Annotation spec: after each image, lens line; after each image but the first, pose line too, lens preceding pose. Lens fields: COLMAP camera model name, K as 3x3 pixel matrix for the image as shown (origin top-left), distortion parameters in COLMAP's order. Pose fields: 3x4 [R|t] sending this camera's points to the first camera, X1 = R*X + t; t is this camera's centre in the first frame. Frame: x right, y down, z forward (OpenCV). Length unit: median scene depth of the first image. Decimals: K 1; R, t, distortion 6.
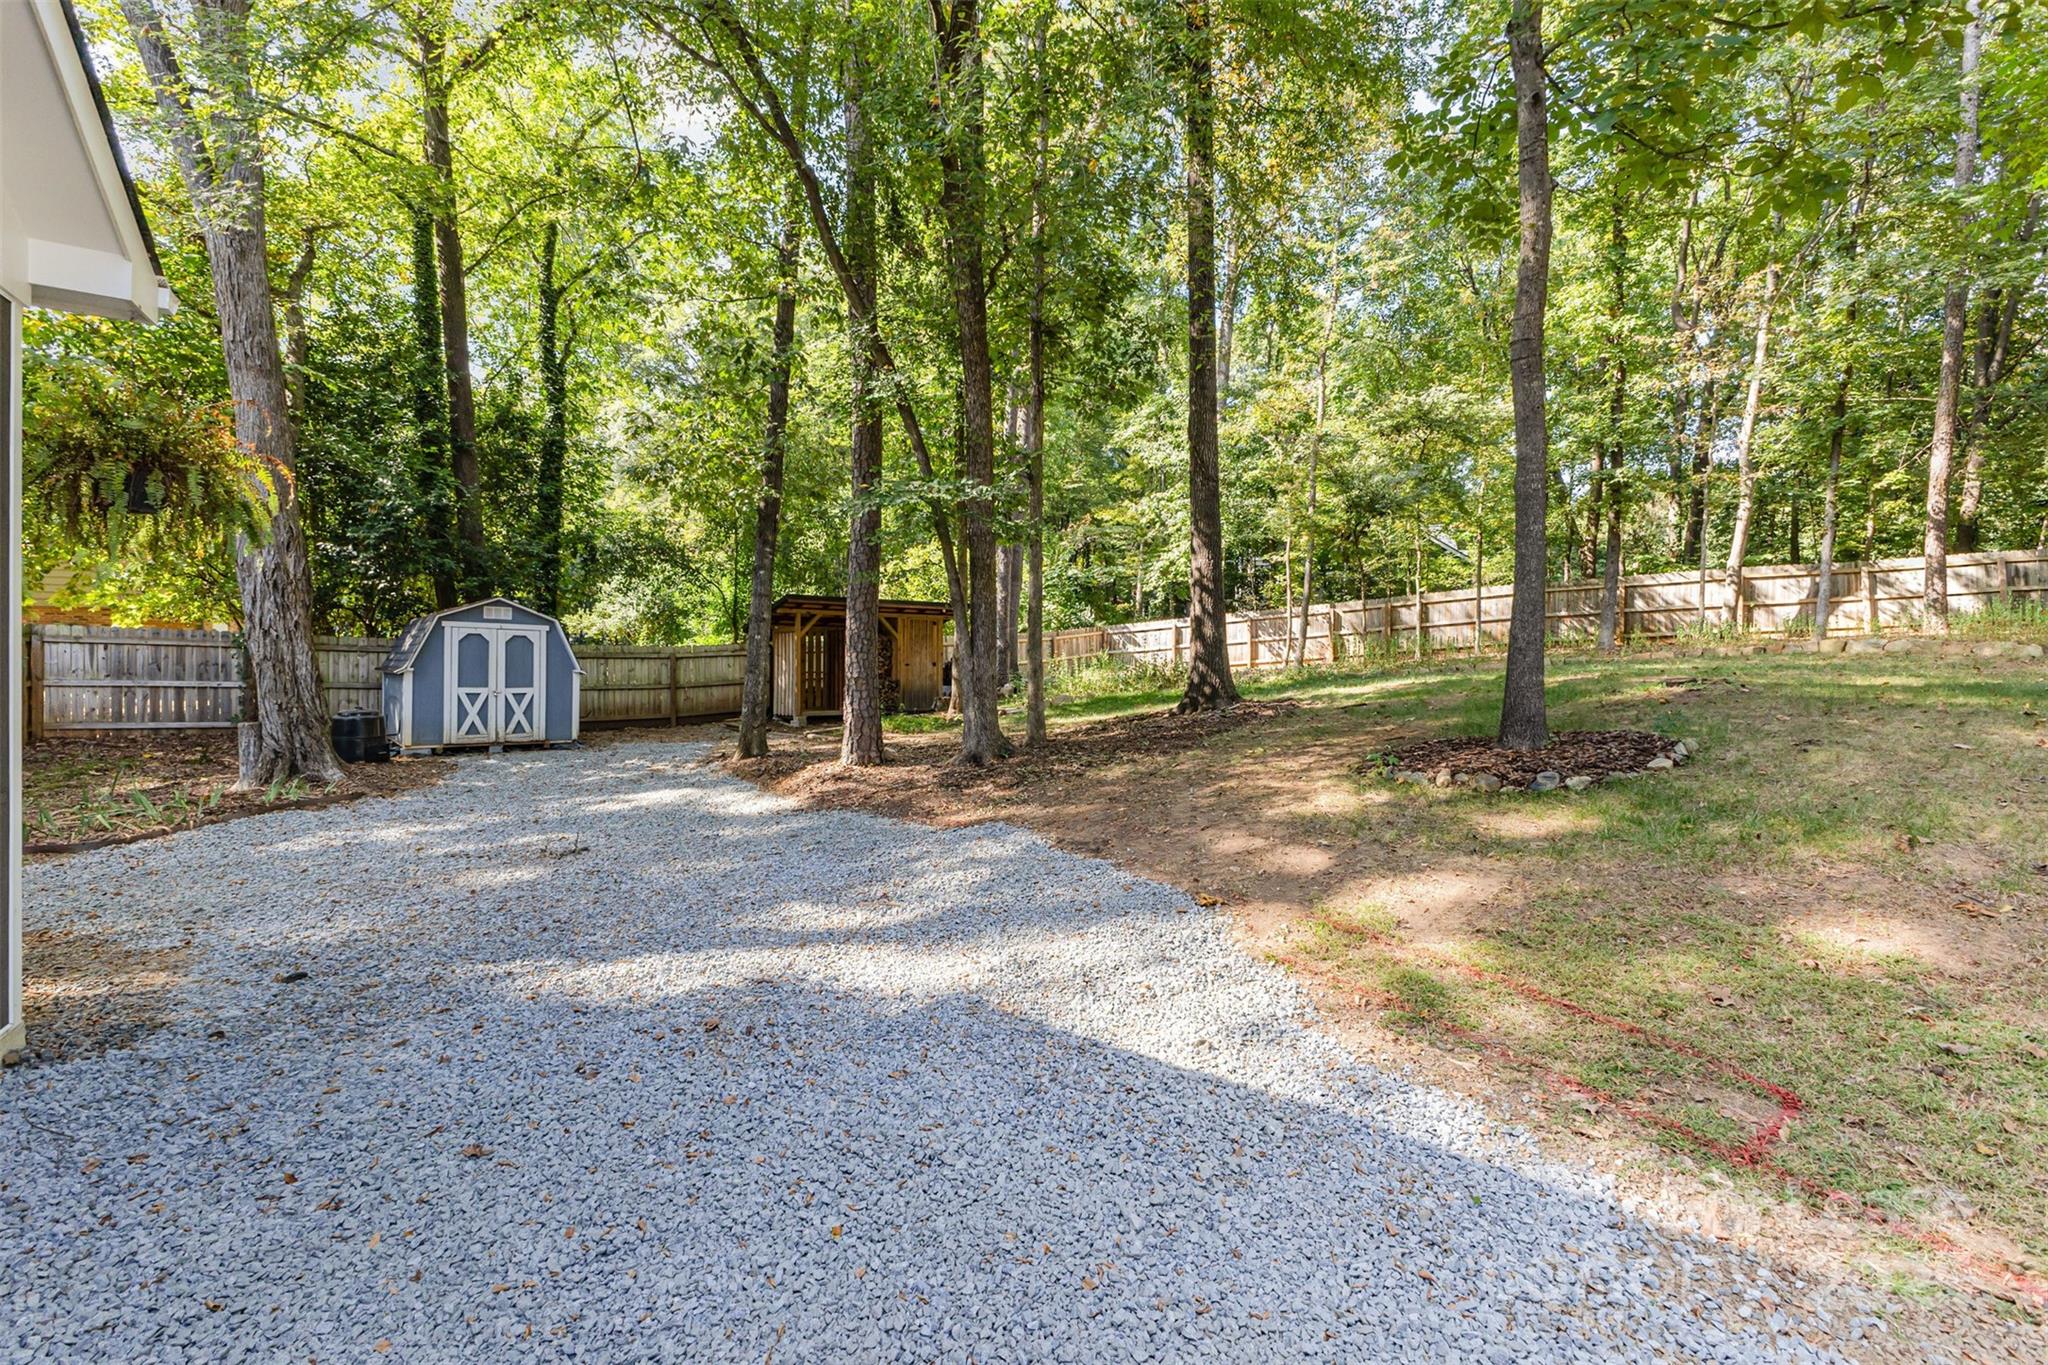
lens RADIAL K [[874.2, 0, 1017.4], [0, 874.2, 673.8], [0, 0, 1]] dist [0.001901, 0.000482]
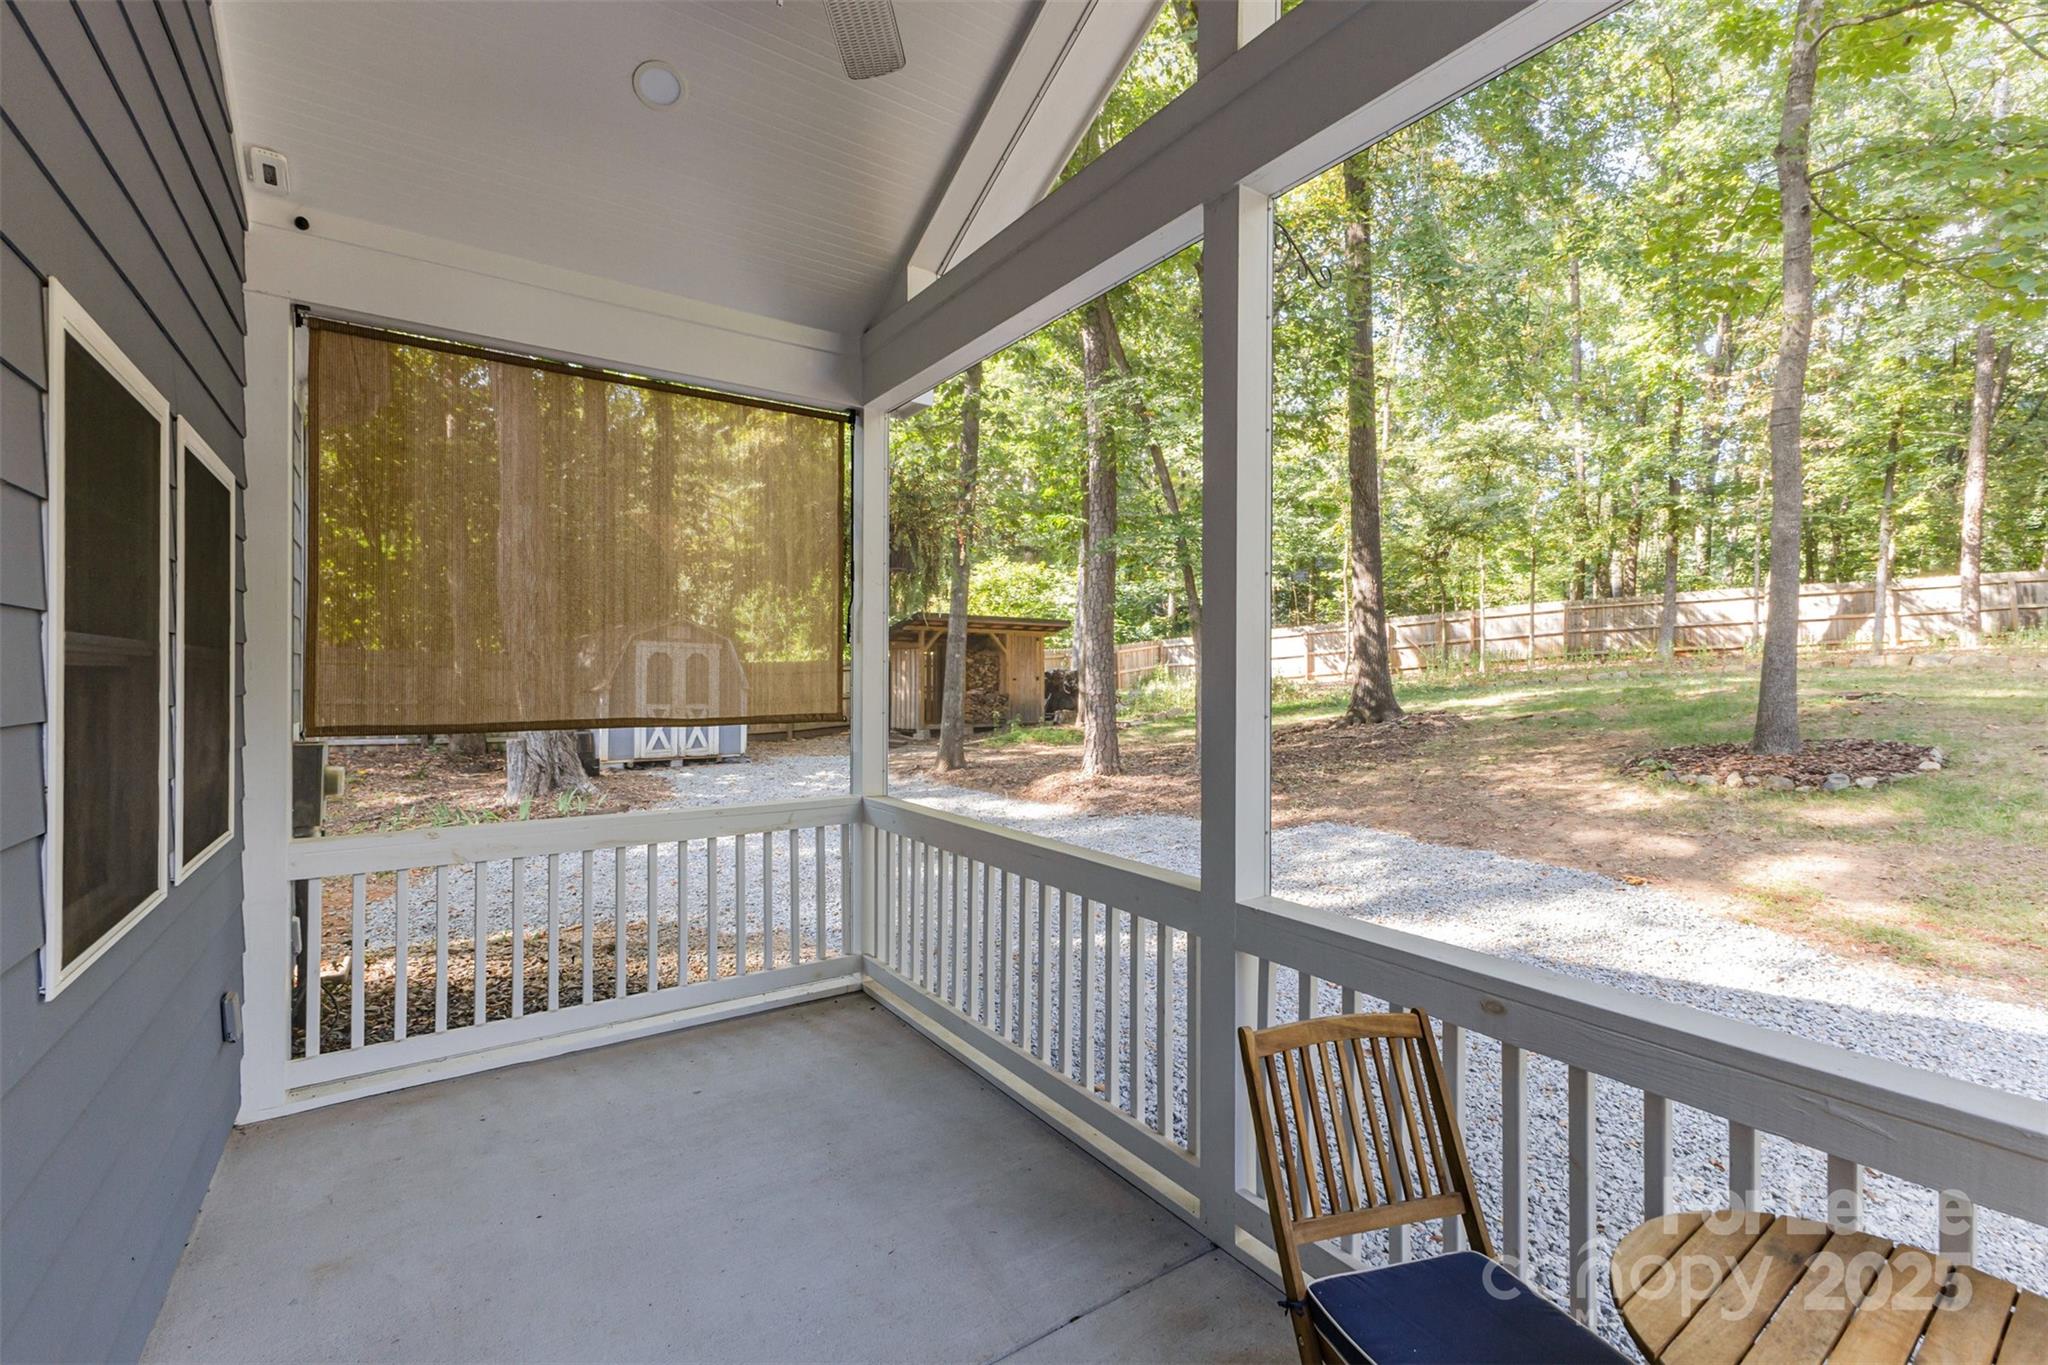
lens RADIAL K [[874.2, 0, 1033.6], [0, 874.2, 683.0], [0, 0, 1]] dist [0.001901, 0.000482]
pose [[0.998894, -0.004455, 0.046818, -0.166865], [0.004500, 0.999990, -0.000840, -0.004892], [-0.046813, 0.001050, 0.998903, -0.046307]]
